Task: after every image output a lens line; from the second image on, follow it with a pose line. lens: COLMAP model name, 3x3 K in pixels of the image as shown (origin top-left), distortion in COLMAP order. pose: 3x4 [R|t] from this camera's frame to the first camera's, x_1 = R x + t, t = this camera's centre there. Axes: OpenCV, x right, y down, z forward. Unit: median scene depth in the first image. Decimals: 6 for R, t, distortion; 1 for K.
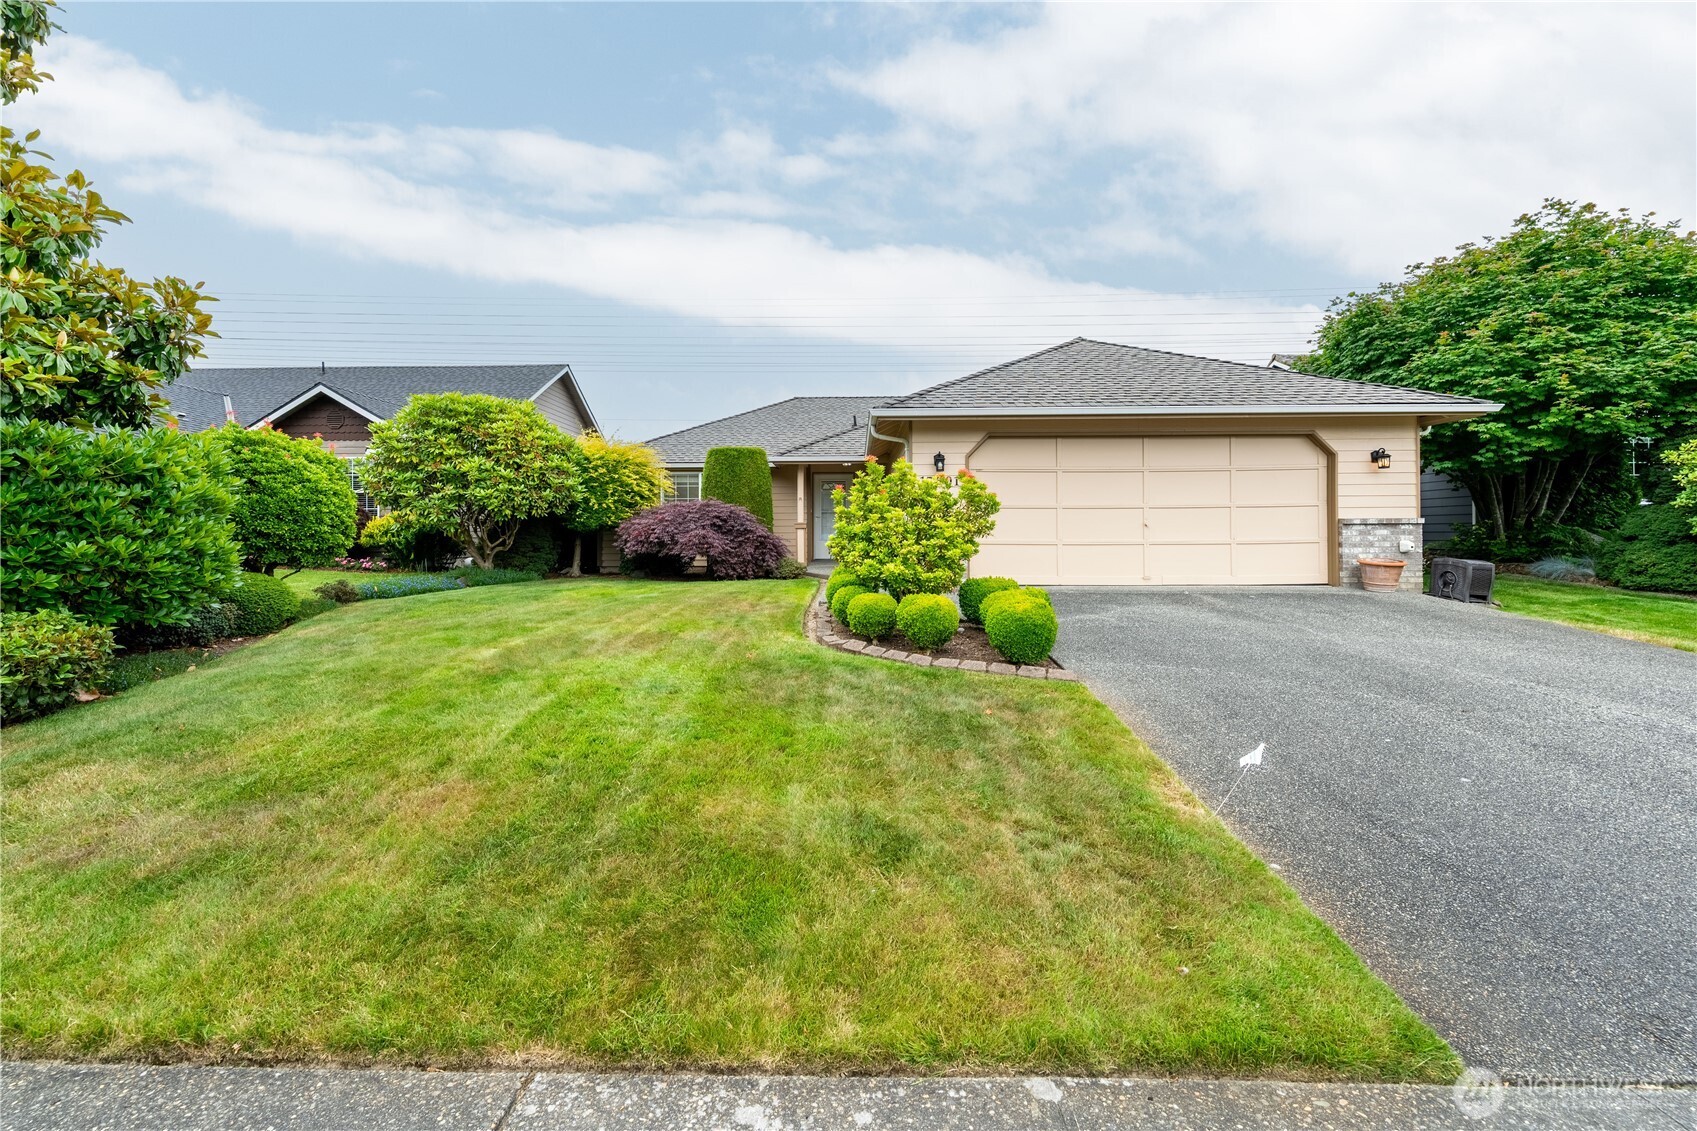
lens RADIAL K [[691.6, 0, 846.8], [0, 691.6, 557.8], [0, 0, 1]] dist [0.000709, -0.000739]
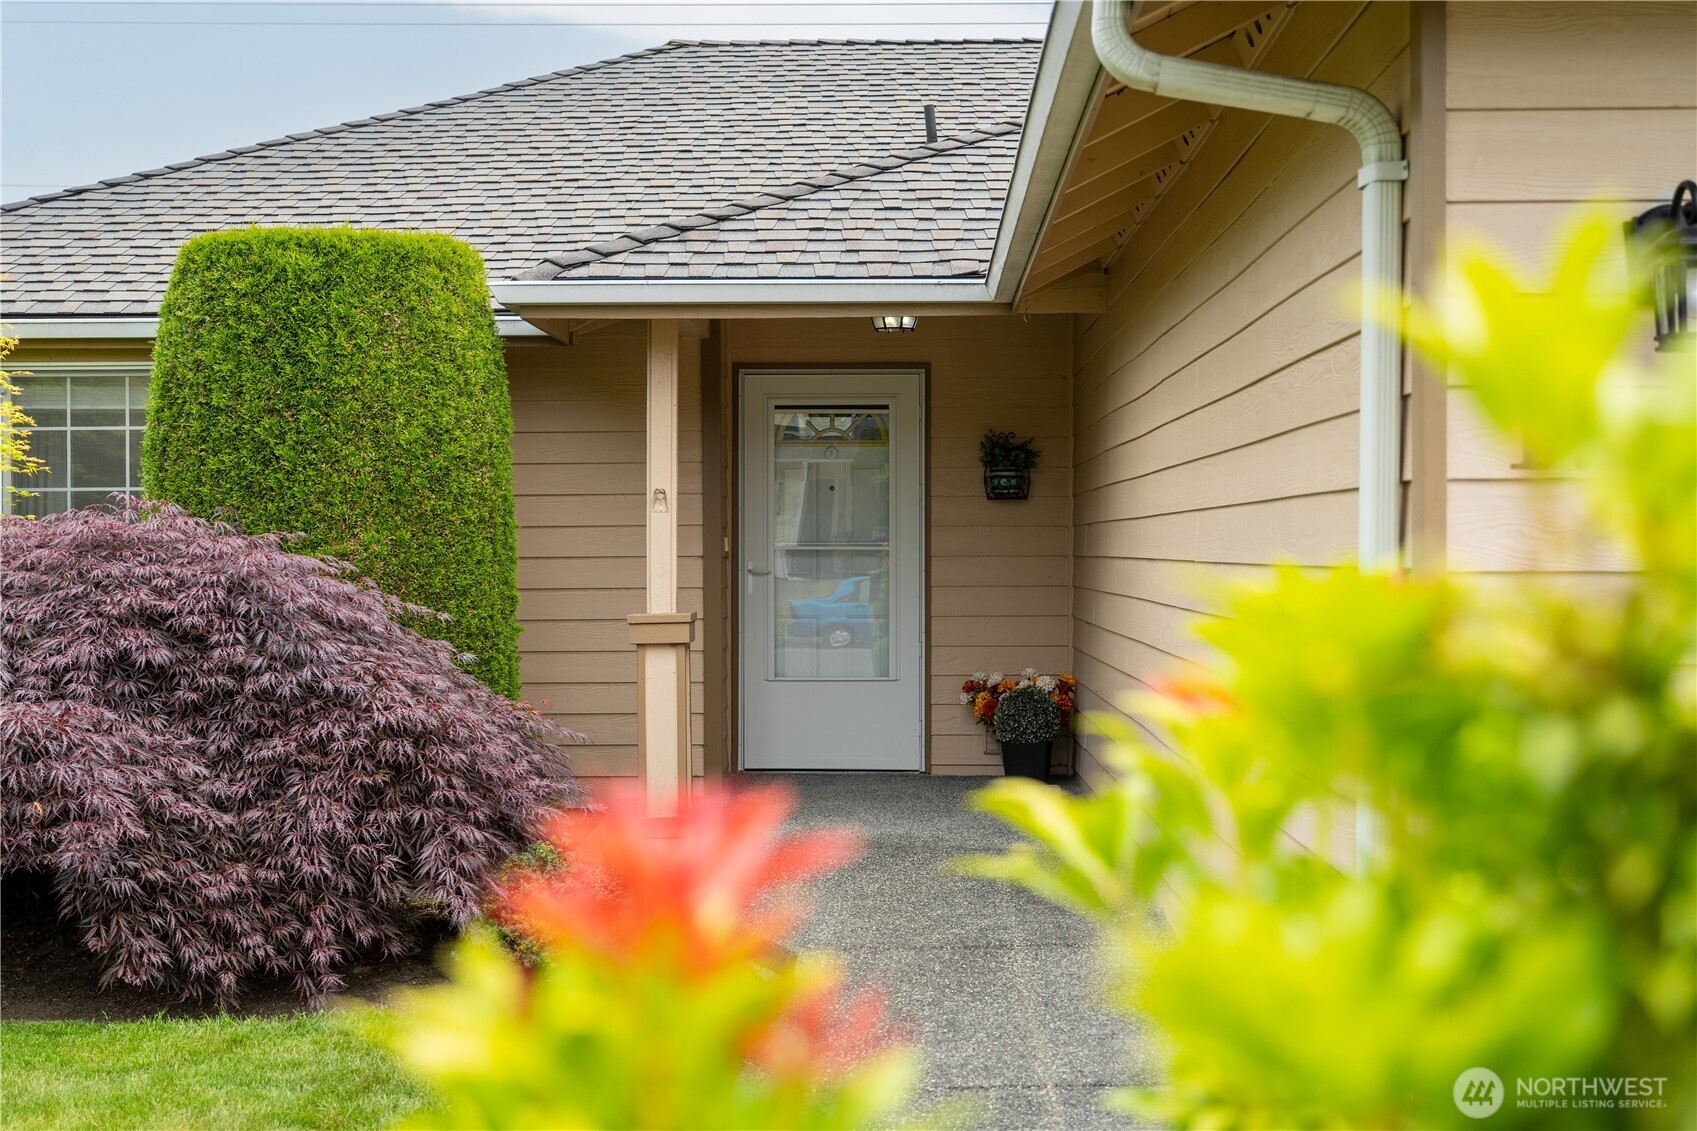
lens RADIAL K [[2102.1, 0, 849.6], [0, 2102.1, 564.5], [0, 0, 1]] dist [-0.012197, 0.000000]
pose [[0.999786, 0.001156, -0.020638, -0.000534], [-0.001728, 0.999615, -0.027698, -0.051255], [0.020598, 0.027728, 0.999403, 0.419769]]
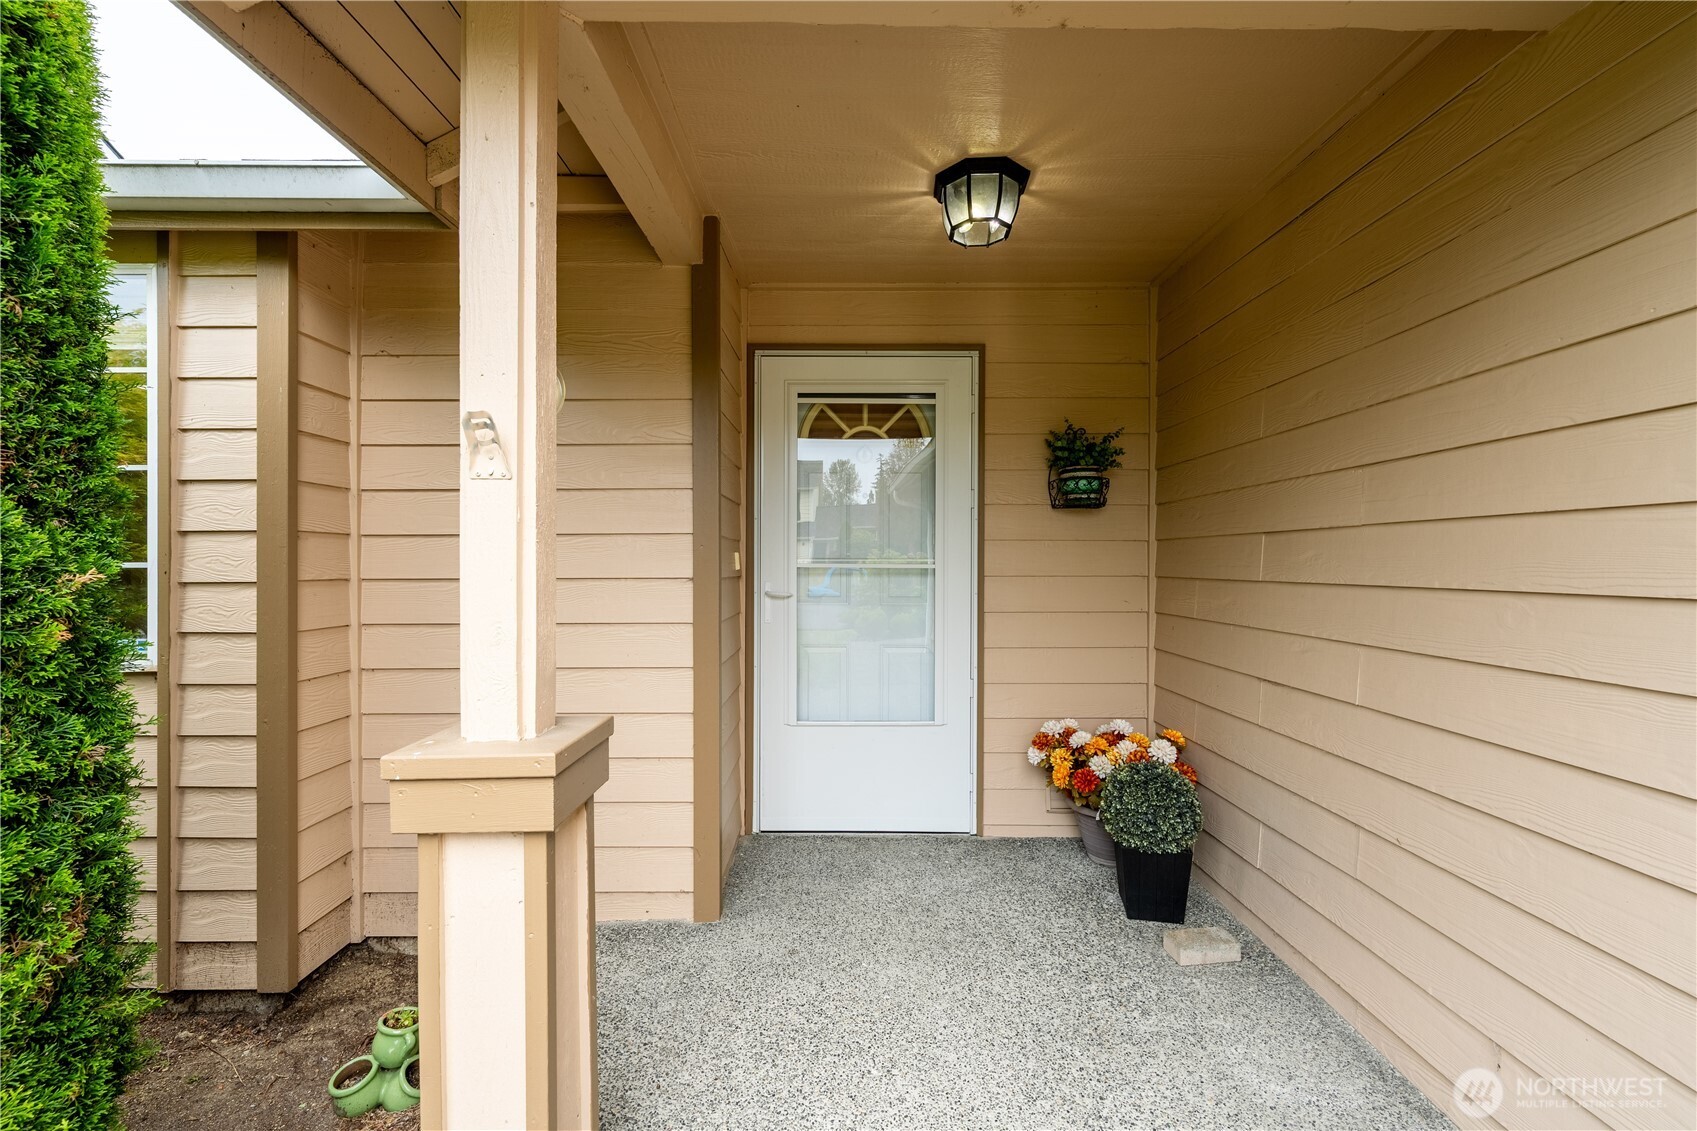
lens RADIAL K [[691.6, 0, 844.6], [0, 691.6, 563.2], [0, 0, 1]] dist [0.000709, -0.000739]
pose [[0.999956, 0.004616, 0.008158, -0.030546], [-0.004357, 0.999493, -0.031553, -0.072350], [-0.008300, 0.031516, 0.999469, 0.968796]]
